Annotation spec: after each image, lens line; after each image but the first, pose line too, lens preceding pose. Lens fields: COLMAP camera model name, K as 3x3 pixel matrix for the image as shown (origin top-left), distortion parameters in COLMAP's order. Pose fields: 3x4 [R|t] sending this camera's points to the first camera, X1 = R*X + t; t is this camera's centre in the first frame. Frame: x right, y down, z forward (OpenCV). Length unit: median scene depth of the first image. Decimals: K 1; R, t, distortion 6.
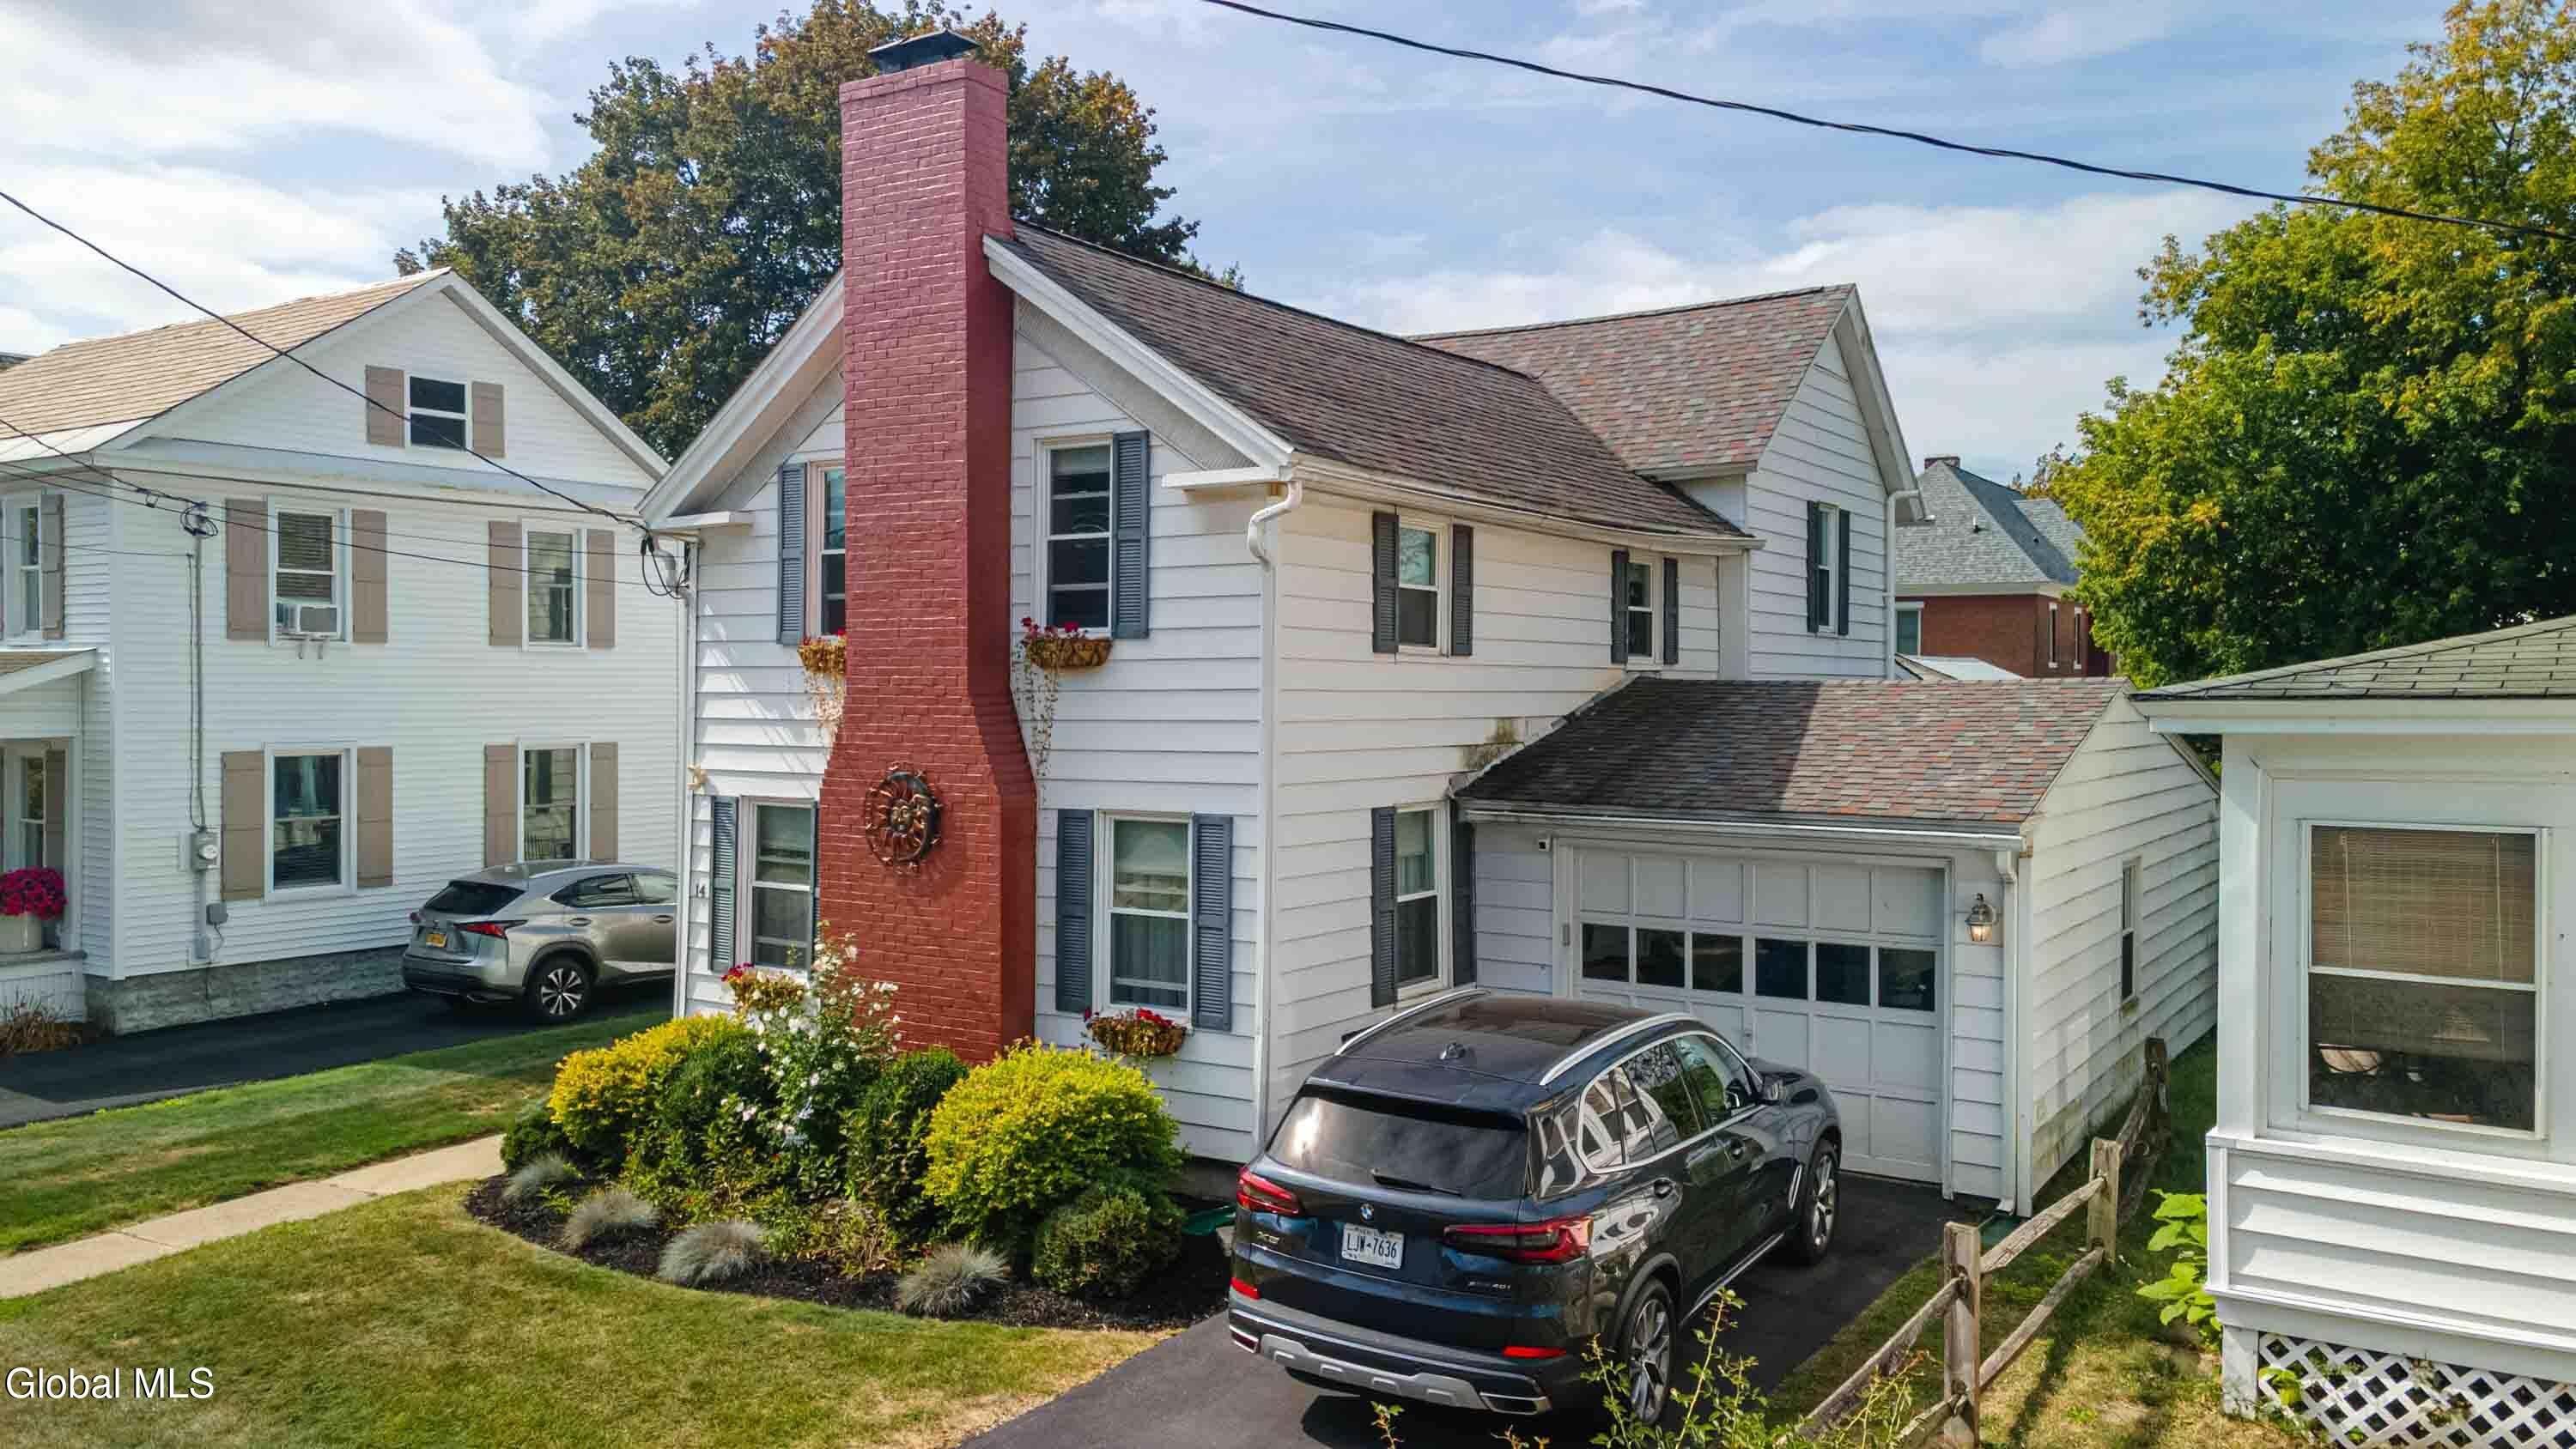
lens RADIAL K [[1897.5, 0, 1288.2], [0, 1897.5, 706.1], [0, 0, 1]] dist [0.007477, 0.116178]
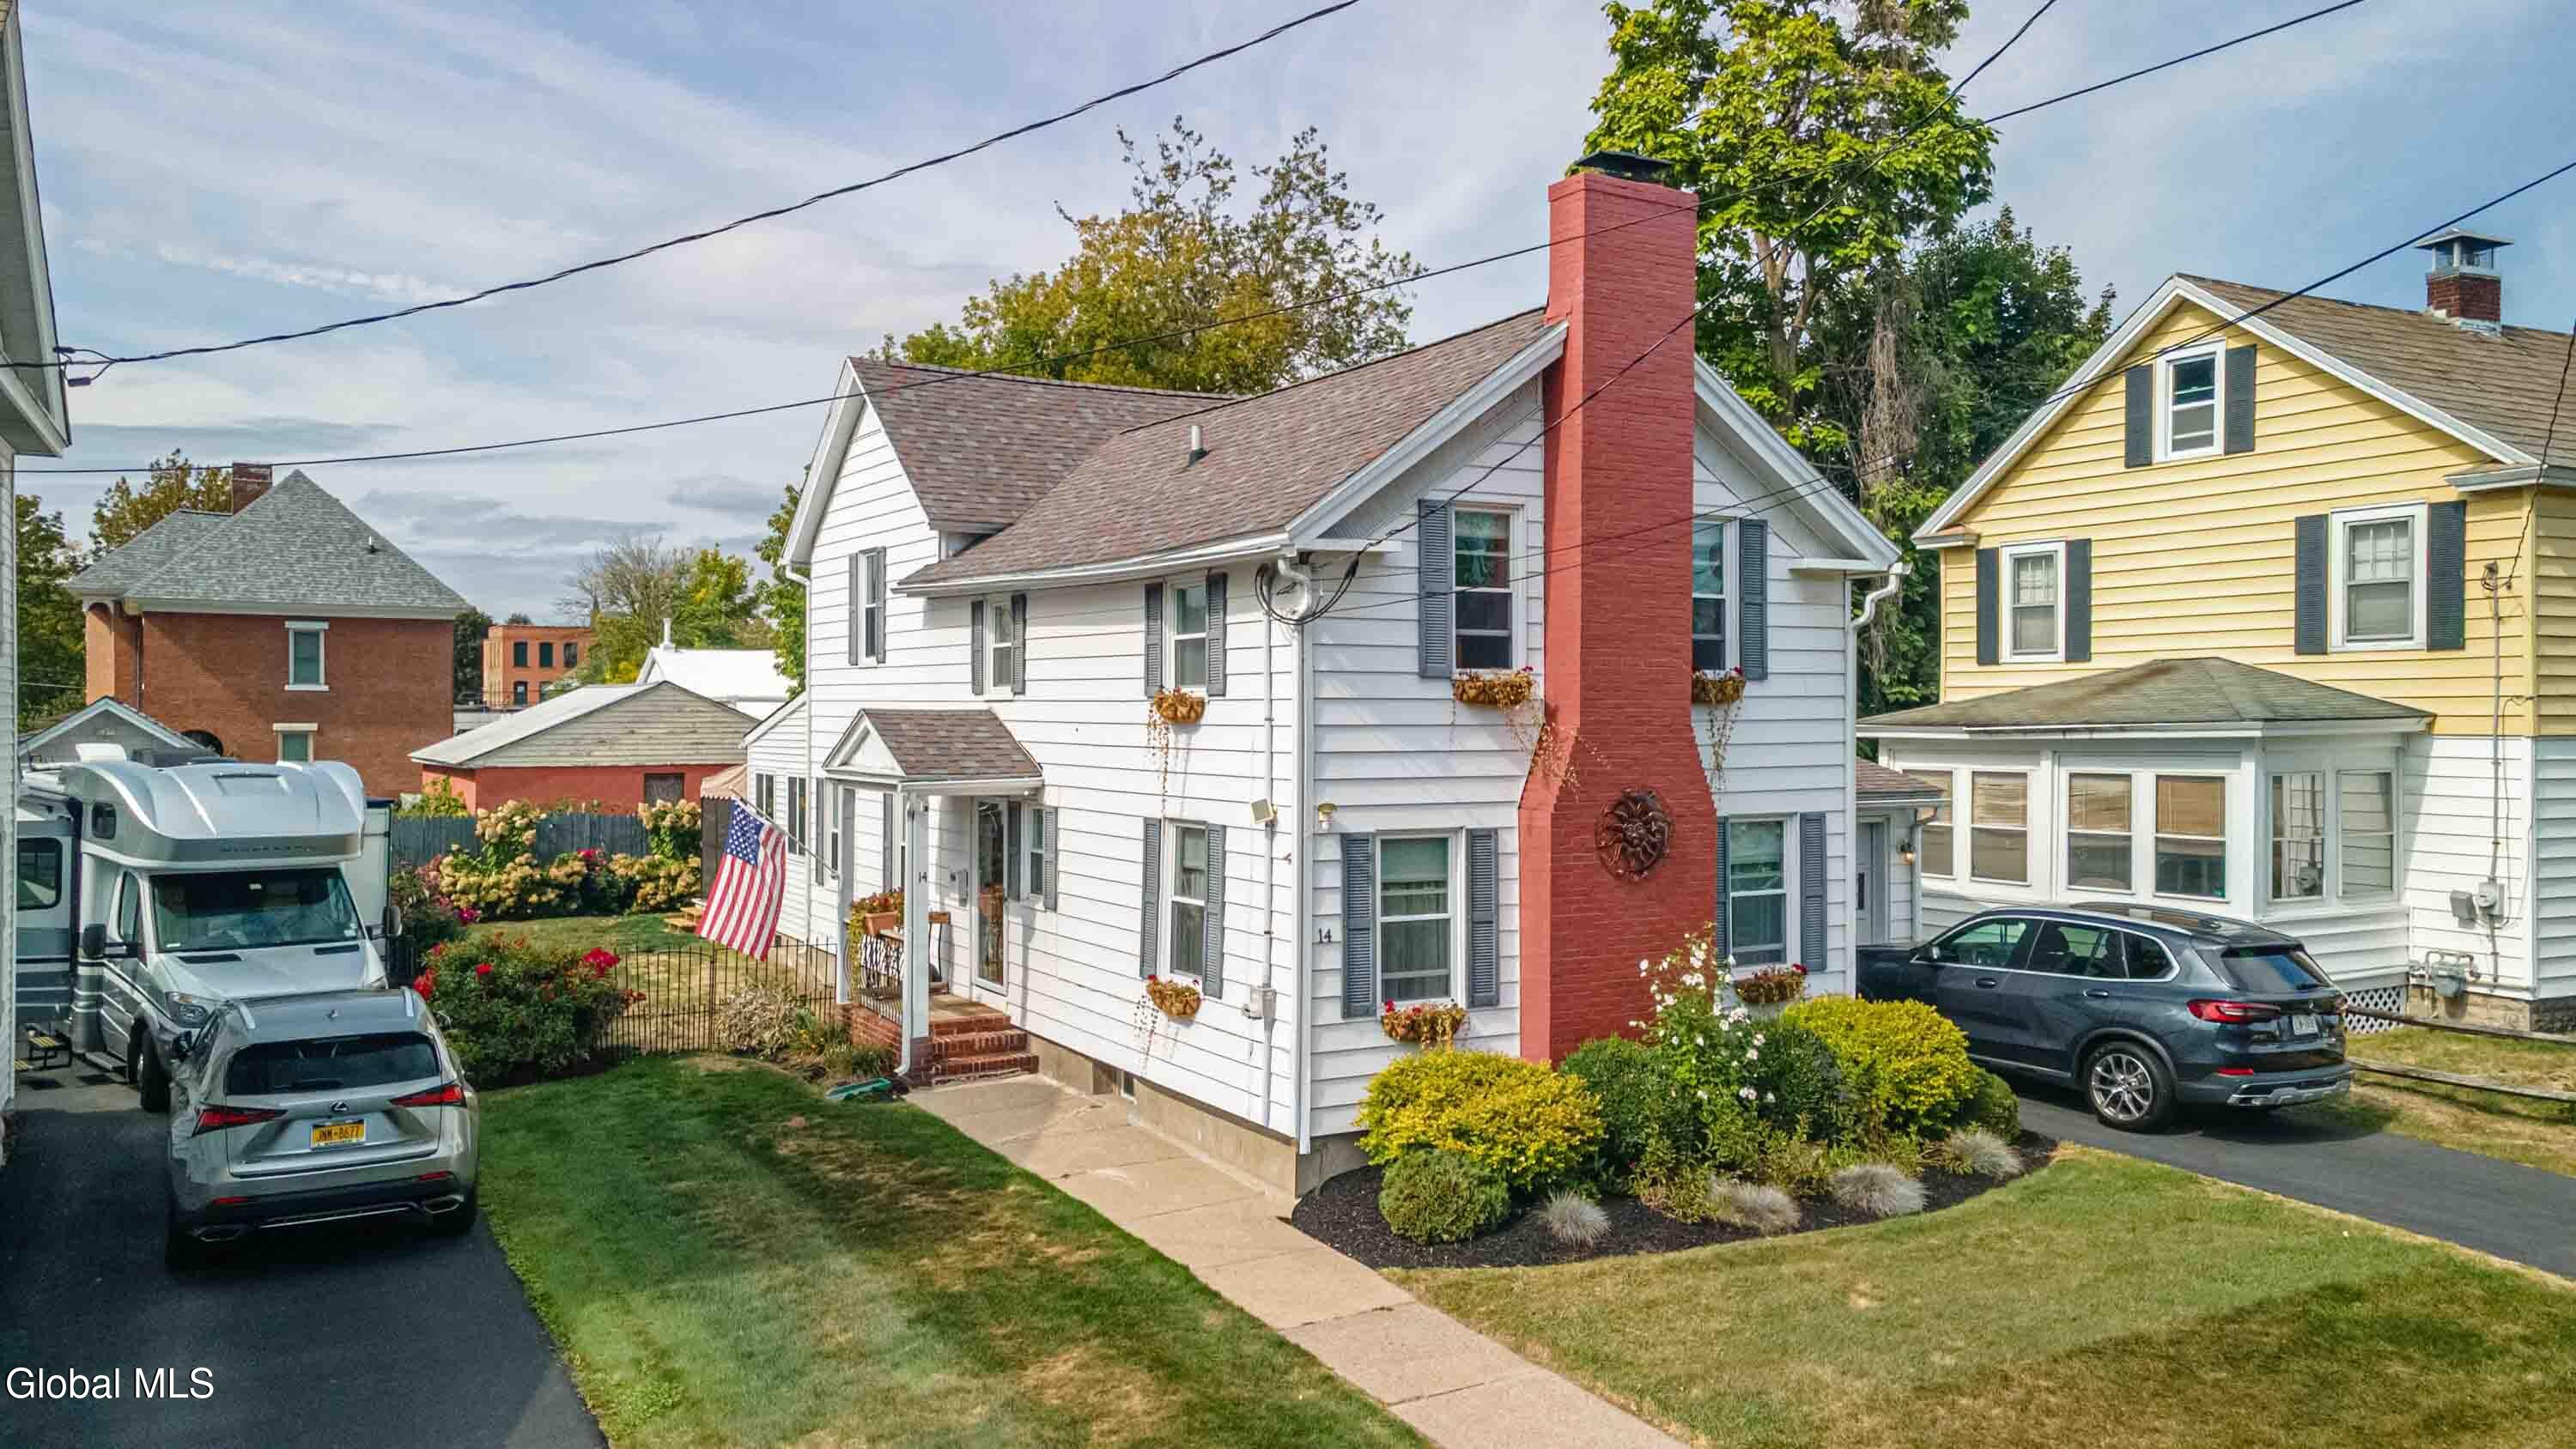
lens RADIAL K [[1897.5, 0, 1288.2], [0, 1897.5, 706.1], [0, 0, 1]] dist [0.007477, 0.116178]
pose [[0.445771, -0.003029, 0.895142, -1.337245], [0.006729, 0.999977, 0.000033, -0.019275], [-0.895122, 0.006008, 0.445781, 0.686125]]
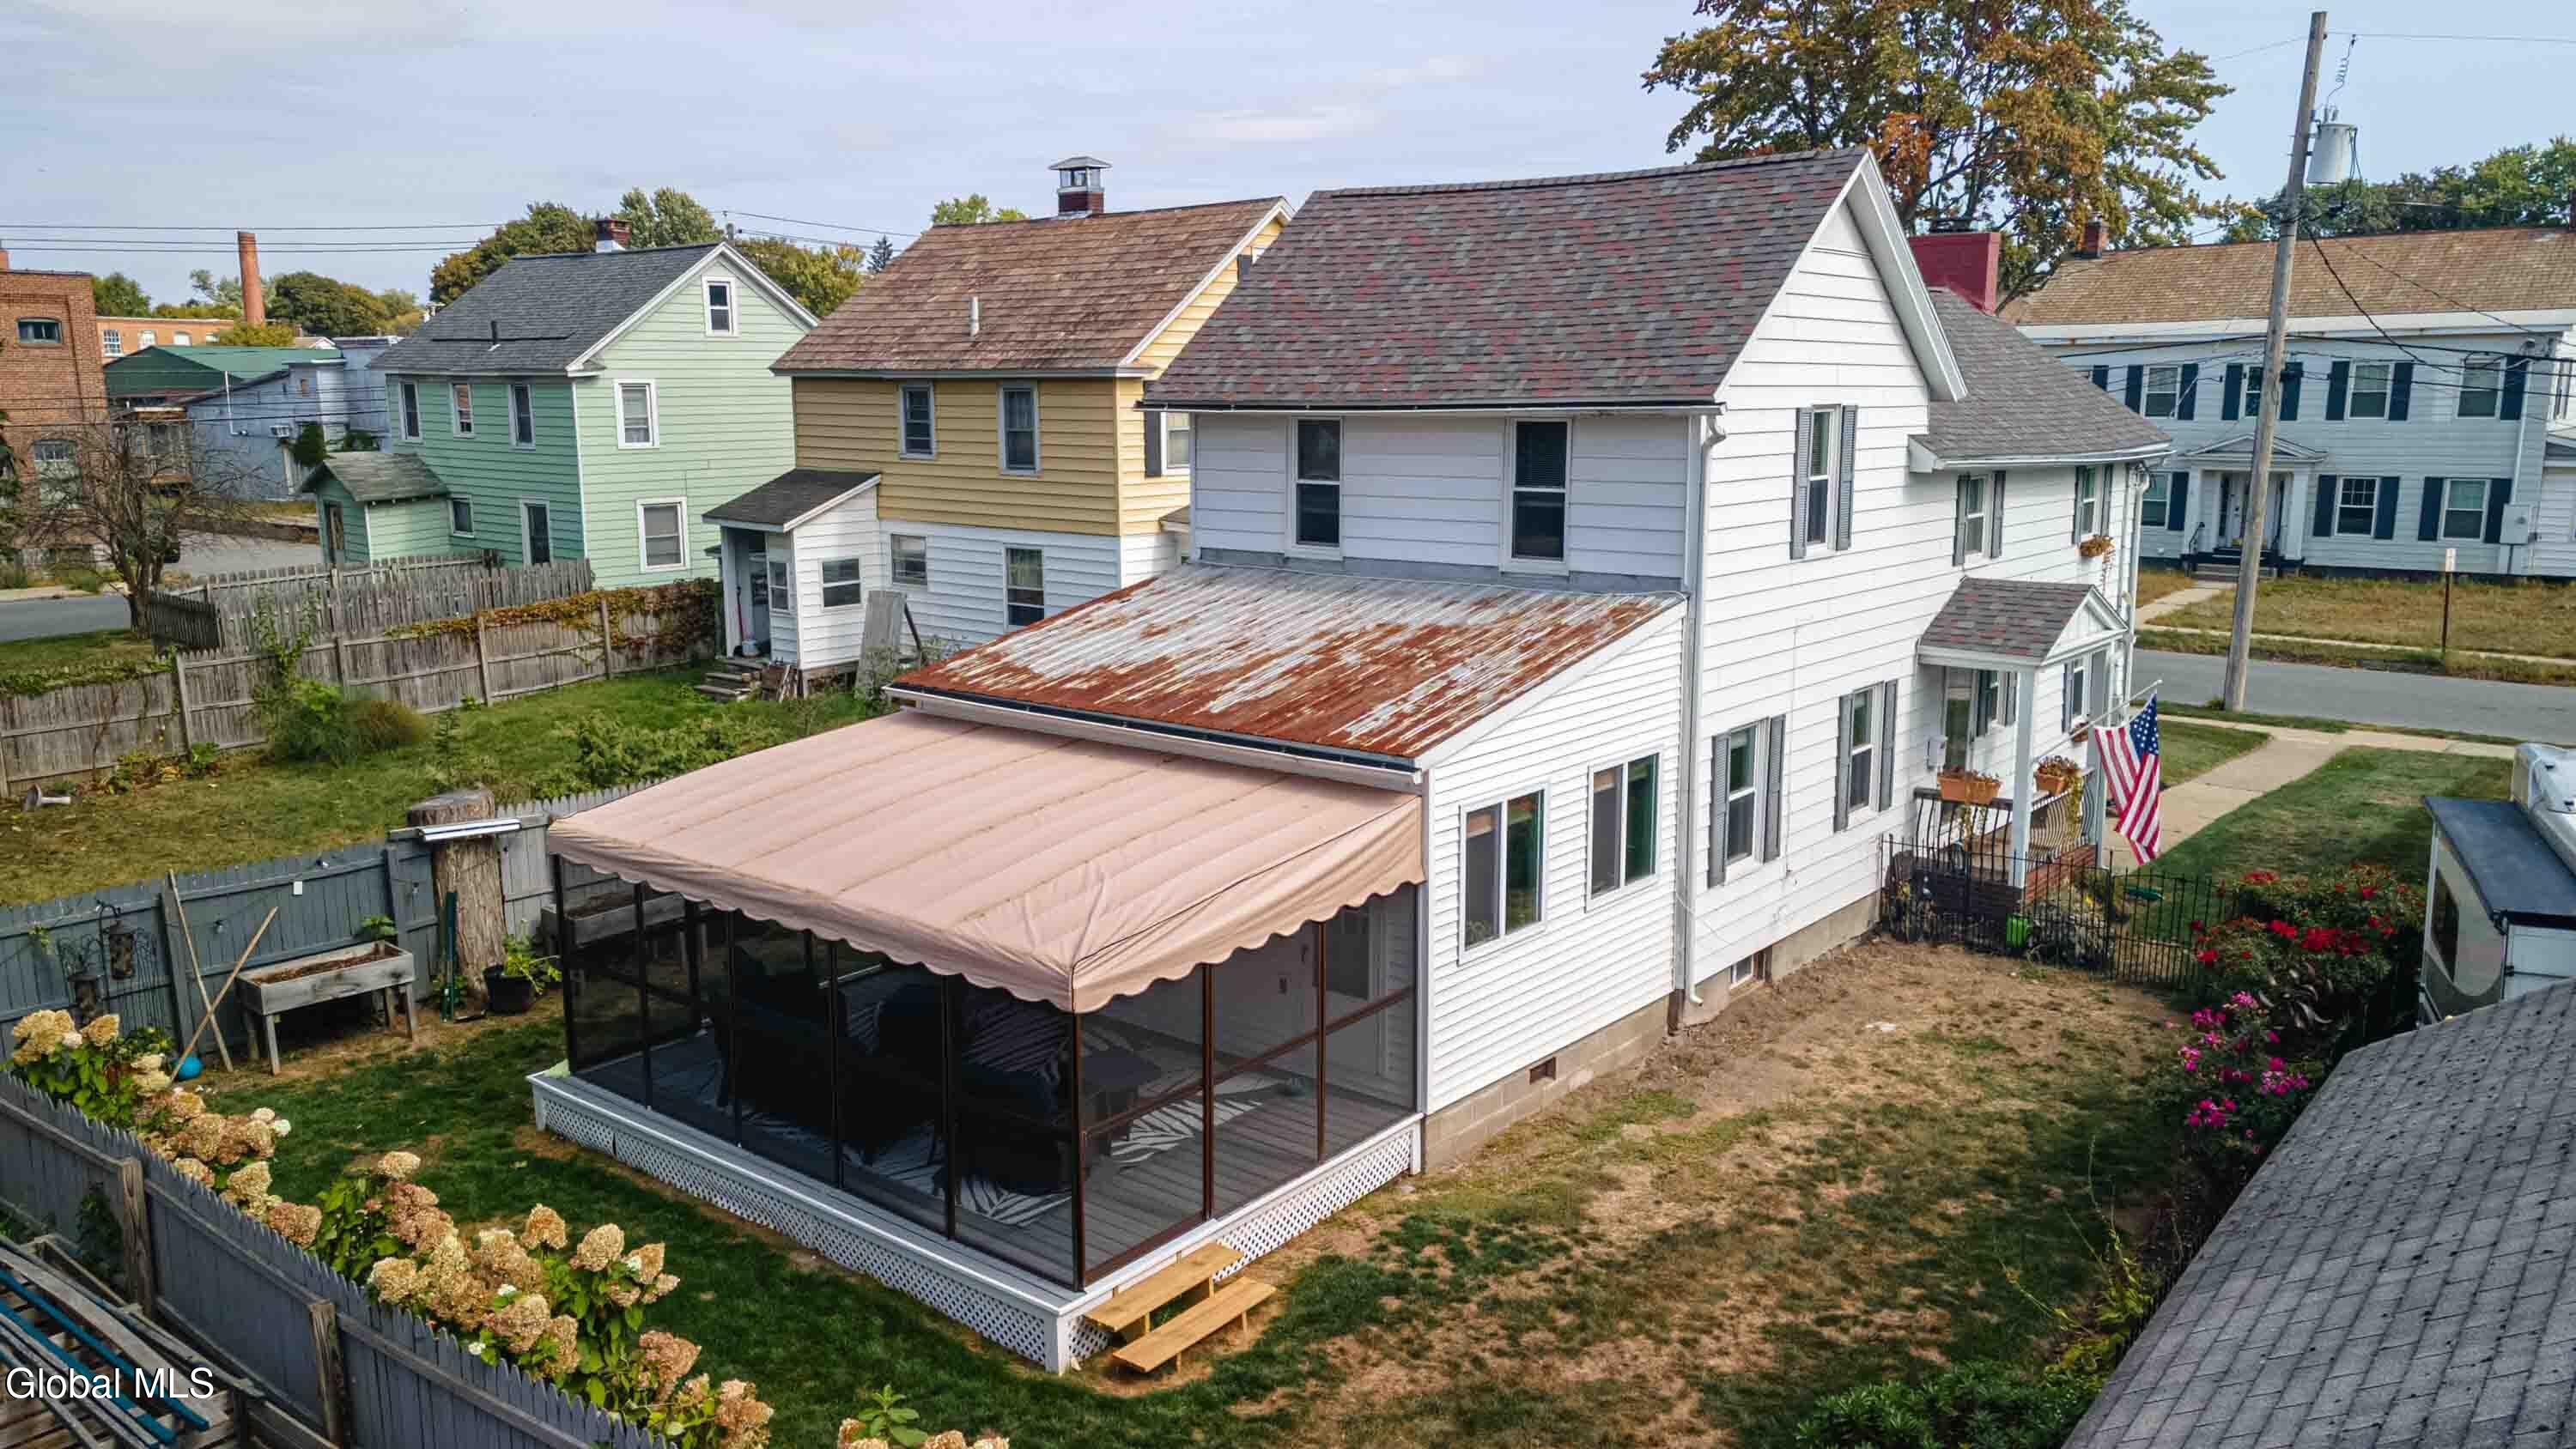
lens RADIAL K [[1897.5, 0, 1288.2], [0, 1897.5, 706.1], [0, 0, 1]] dist [0.007477, 0.116178]
pose [[-0.996147, -0.024470, 0.084215, 0.334670], [-0.009395, 0.984532, 0.174953, -0.189552], [-0.087193, 0.173487, -0.980969, 3.227408]]
